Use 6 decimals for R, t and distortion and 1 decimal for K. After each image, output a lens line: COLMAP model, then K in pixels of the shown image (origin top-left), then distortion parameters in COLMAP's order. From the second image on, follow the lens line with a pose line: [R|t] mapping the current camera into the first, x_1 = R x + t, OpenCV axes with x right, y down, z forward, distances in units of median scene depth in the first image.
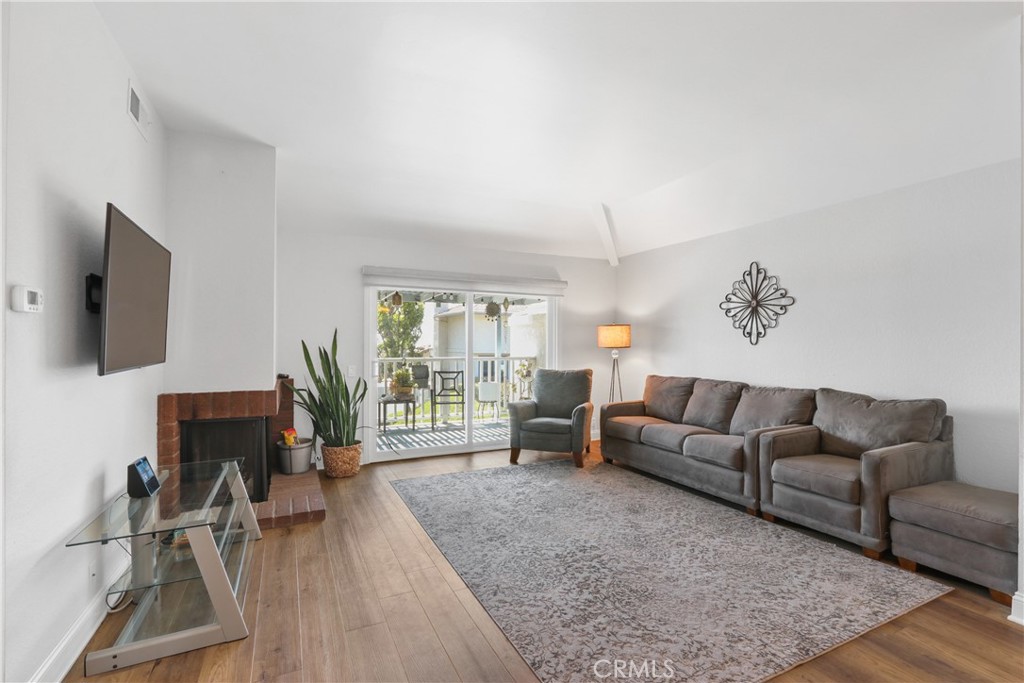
lens RADIAL K [[470.3, 0, 515.3], [0, 470.3, 343.1], [0, 0, 1]] dist [-0.003566, 0.000121]
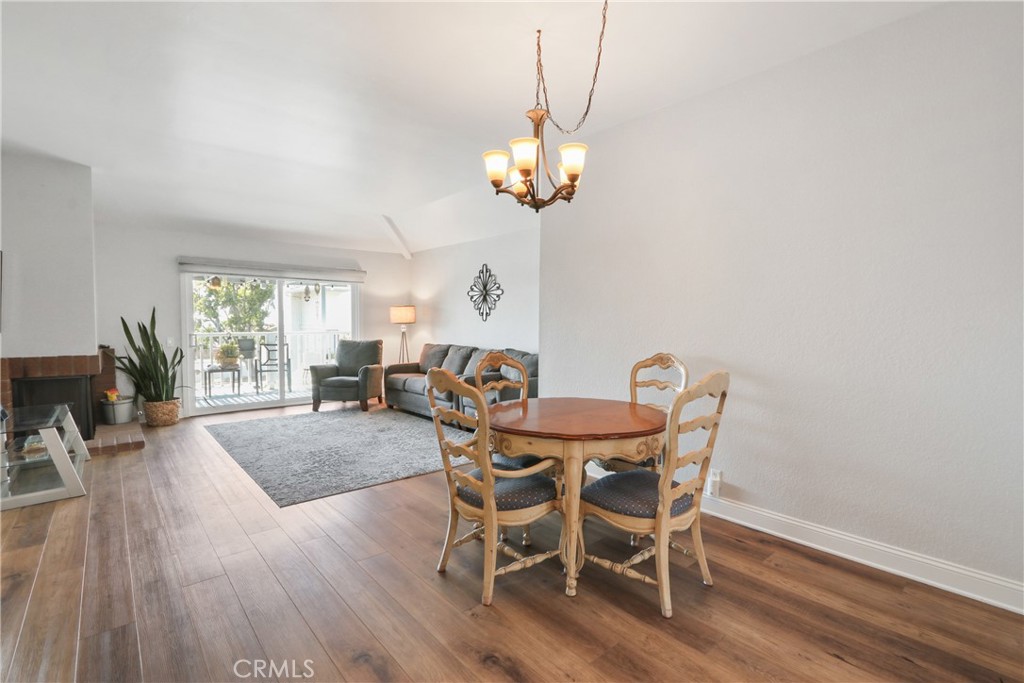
lens RADIAL K [[477.6, 0, 512.0], [0, 477.6, 341.5], [0, 0, 1]] dist [0.000404, -0.000036]
pose [[0.968763, -0.009435, 0.247808, 0.223685], [-0.001888, 0.998966, 0.045414, -0.000648], [-0.247980, -0.044463, 0.967744, -0.461196]]
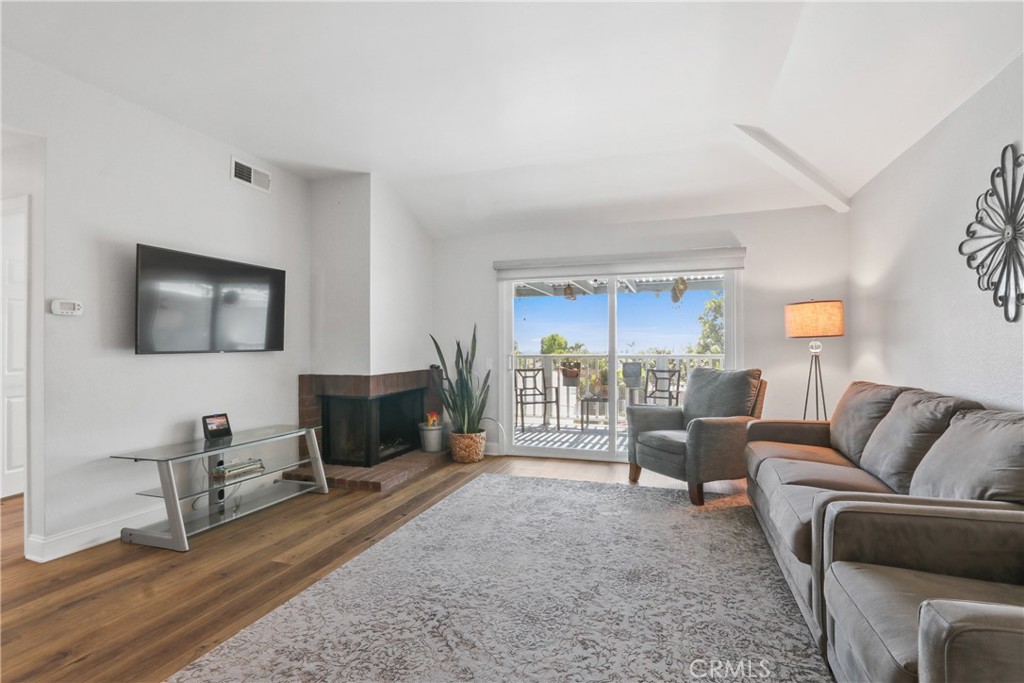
lens RADIAL K [[472.6, 0, 529.0], [0, 472.6, 343.5], [0, 0, 1]] dist [-0.011774, -0.000199]
pose [[0.717061, -0.011214, -0.696920, 0.488651], [0.008829, 0.999936, -0.007005, 0.024306], [0.696955, -0.001130, 0.717114, 0.334159]]
